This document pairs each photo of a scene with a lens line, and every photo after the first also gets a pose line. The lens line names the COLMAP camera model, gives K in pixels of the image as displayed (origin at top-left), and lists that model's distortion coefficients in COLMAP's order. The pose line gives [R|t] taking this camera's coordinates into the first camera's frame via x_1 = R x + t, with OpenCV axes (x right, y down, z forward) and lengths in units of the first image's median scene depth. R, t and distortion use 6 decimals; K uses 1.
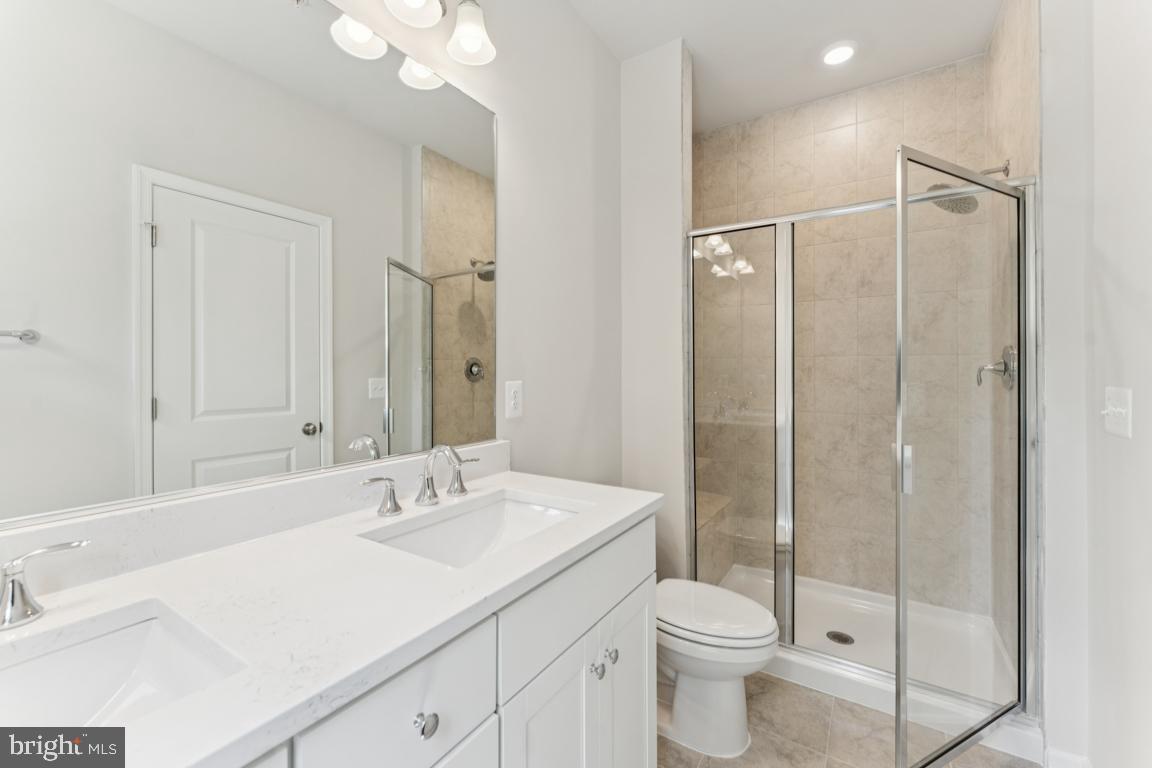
lens RADIAL K [[465.8, 0, 571.8], [0, 465.8, 375.8], [0, 0, 1]] dist [0.000280, -0.000472]
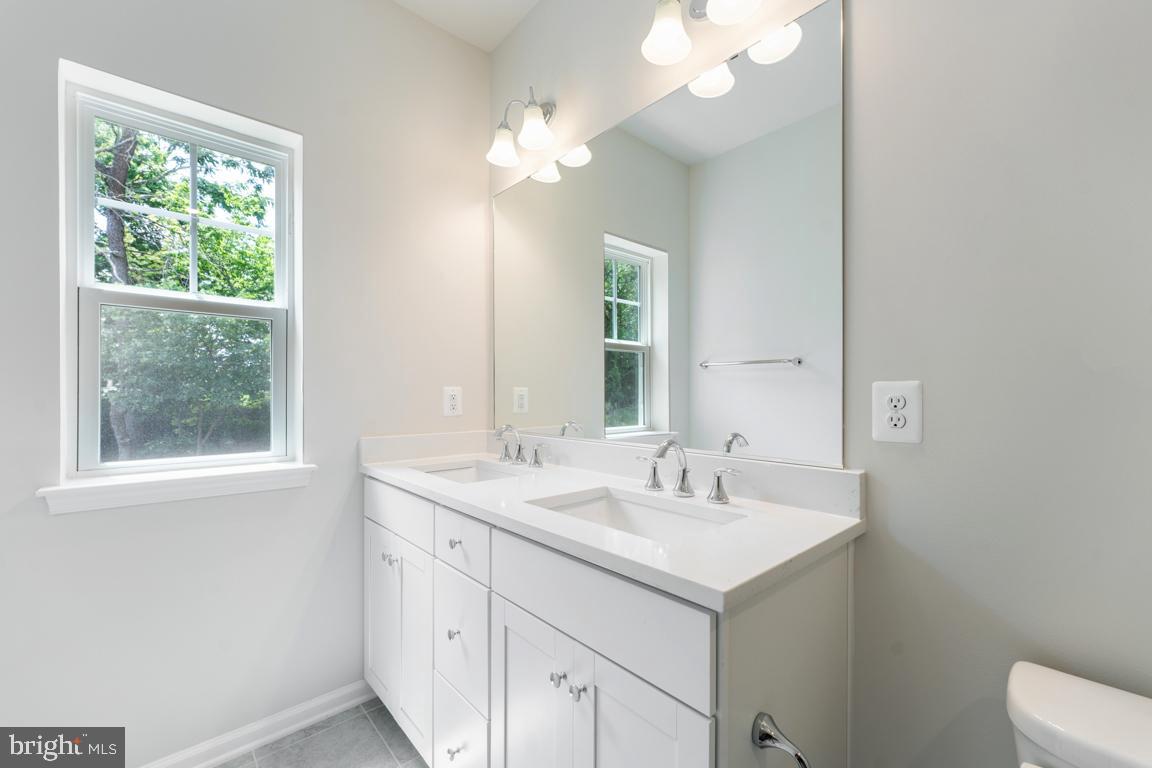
lens RADIAL K [[468.0, 0, 575.4], [0, 468.0, 391.1], [0, 0, 1]] dist [-0.000511, 0.000317]
pose [[-0.262722, -0.000856, -0.964871, 0.408025], [-0.002104, 0.999998, -0.000314, 0.017871], [0.964869, 0.001947, -0.262723, 0.543362]]
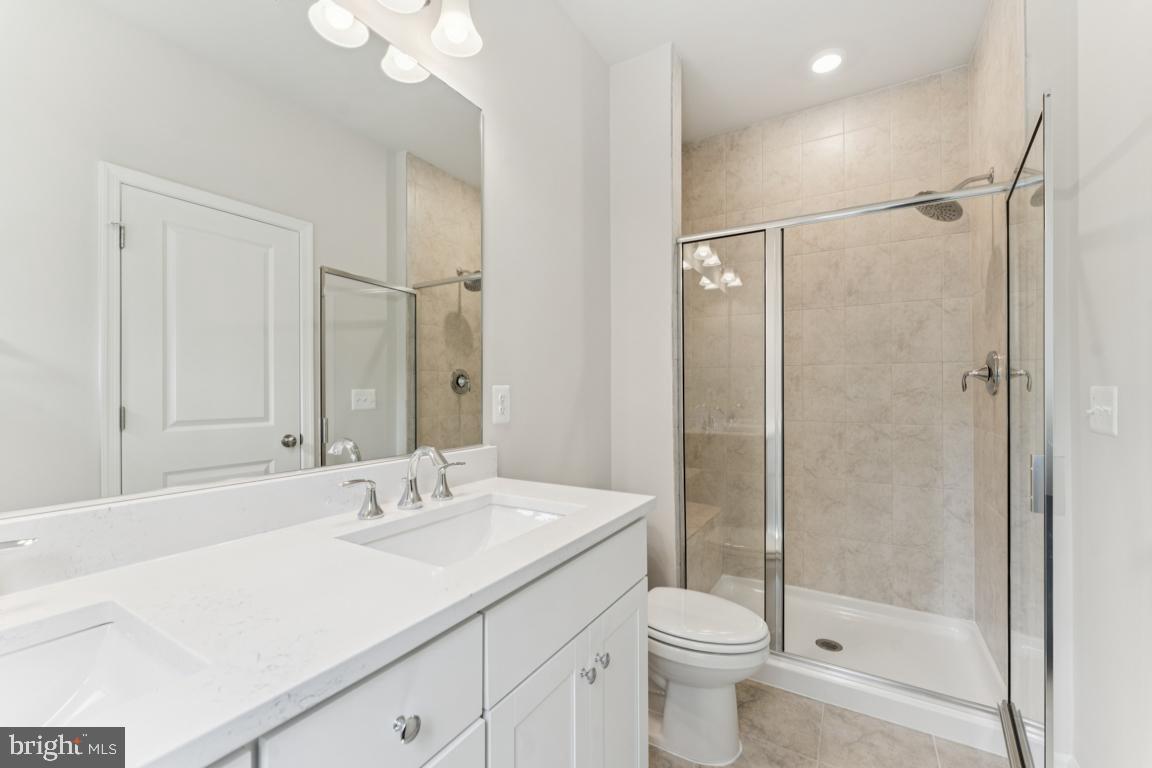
lens RADIAL K [[468.0, 0, 575.4], [0, 468.0, 391.1], [0, 0, 1]] dist [-0.000511, 0.000317]
pose [[0.999442, -0.000305, 0.033409, -0.001527], [0.000370, 0.999998, -0.001943, 0.018534], [-0.033408, 0.001954, 0.999440, 0.012331]]
